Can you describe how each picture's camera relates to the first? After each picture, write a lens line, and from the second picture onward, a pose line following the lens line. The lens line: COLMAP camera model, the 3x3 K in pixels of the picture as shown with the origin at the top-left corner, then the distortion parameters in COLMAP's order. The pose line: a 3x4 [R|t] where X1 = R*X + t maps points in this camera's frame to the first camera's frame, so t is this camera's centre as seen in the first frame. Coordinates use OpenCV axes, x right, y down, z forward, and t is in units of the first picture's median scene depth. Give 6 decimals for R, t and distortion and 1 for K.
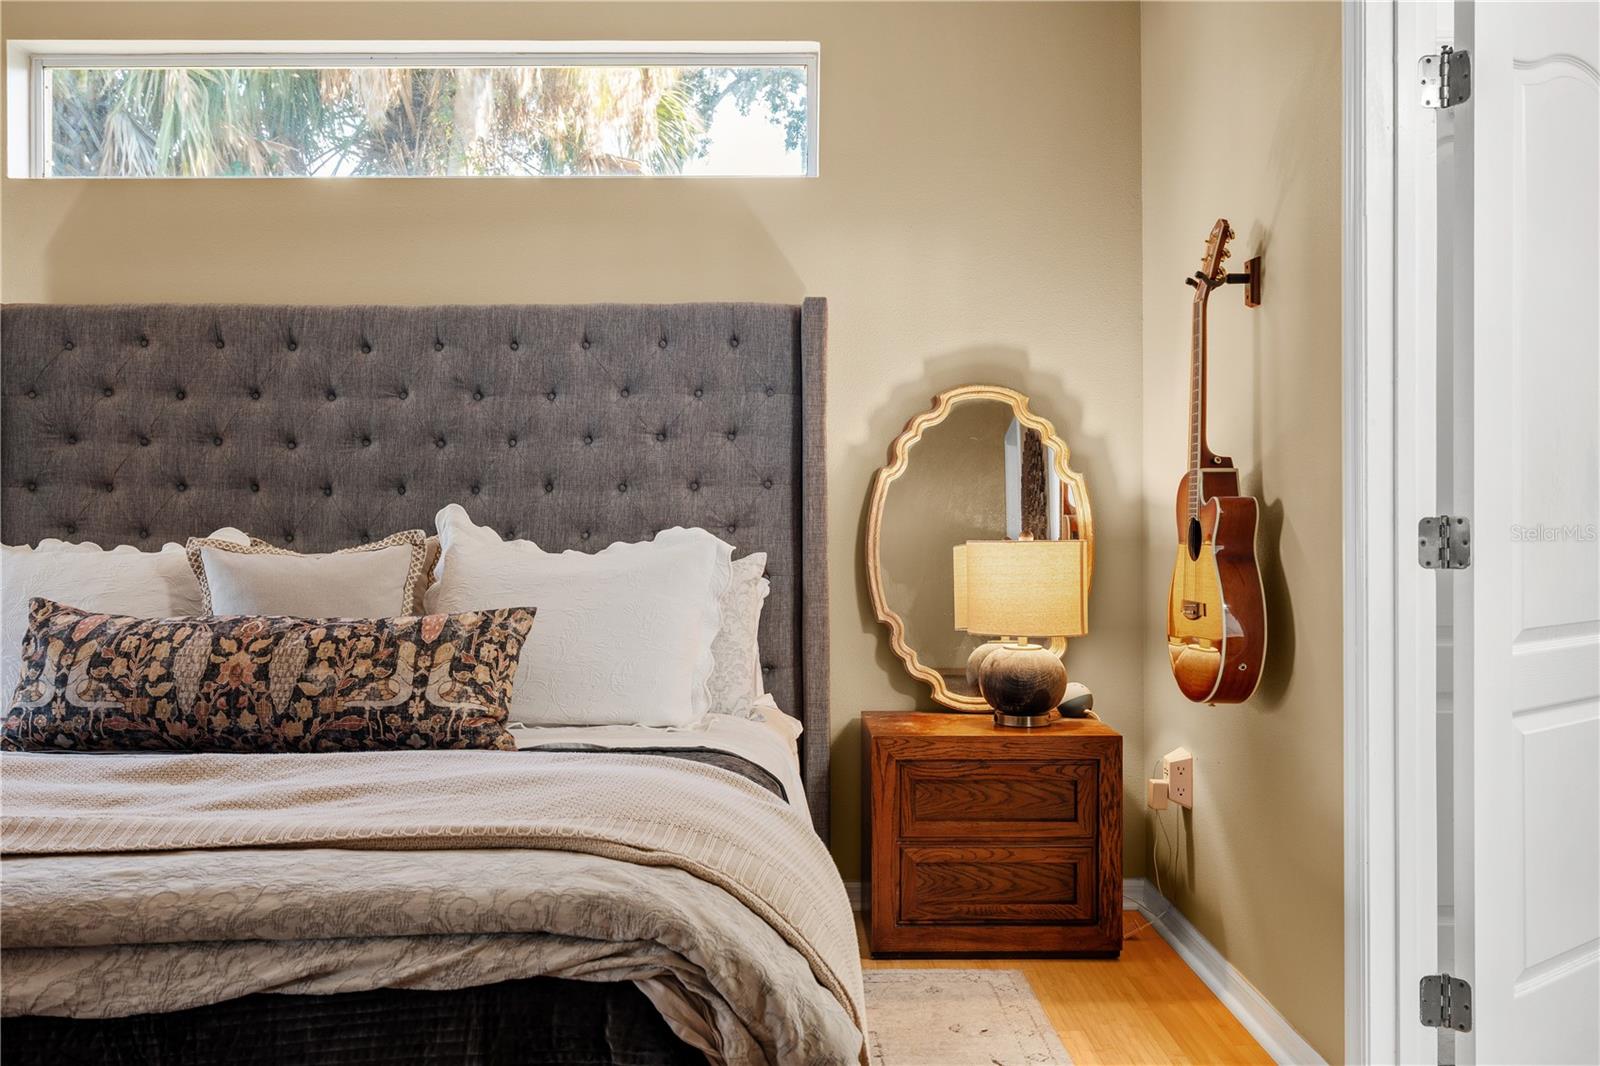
lens RADIAL K [[1323.8, 0, 795.8], [0, 1323.8, 518.7], [0, 0, 1]] dist [0.004920, -0.000825]
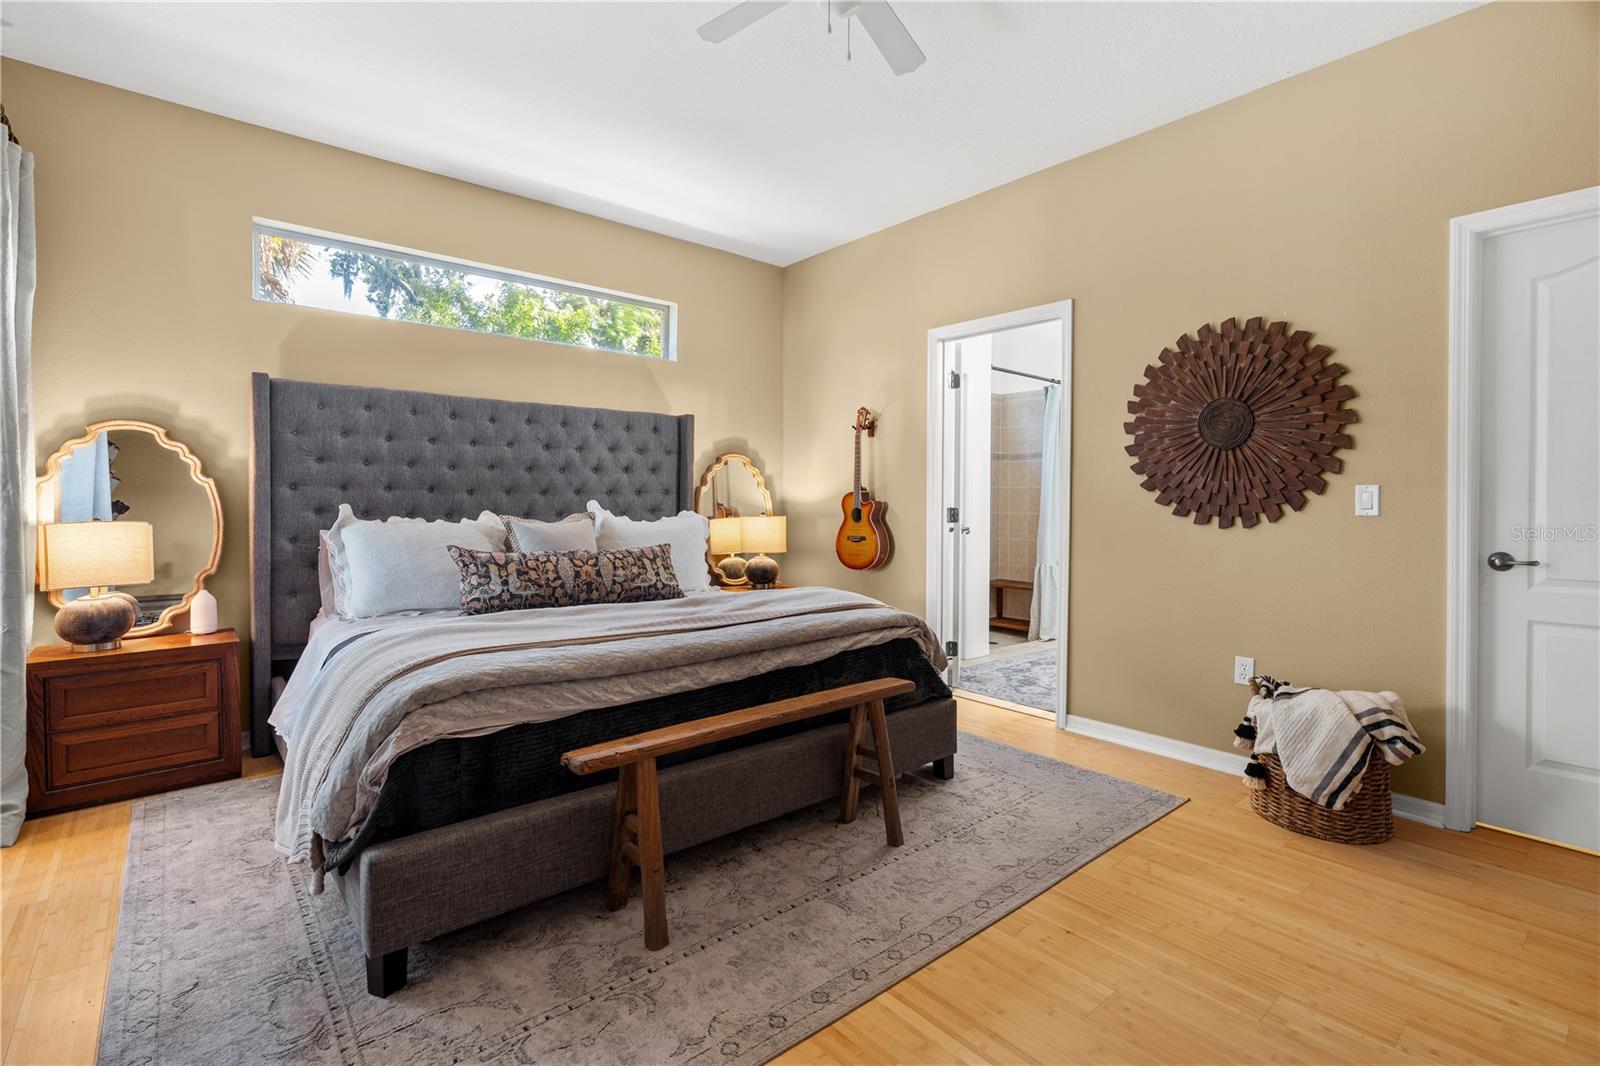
lens RADIAL K [[729.6, 0, 798.8], [0, 729.6, 510.0], [0, 0, 1]] dist [-0.003489, 0.000173]
pose [[0.767963, 0.002347, 0.640490, -0.936115], [-0.003455, 0.999994, 0.000478, 0.004602], [-0.640484, -0.002580, 0.767967, -0.184469]]
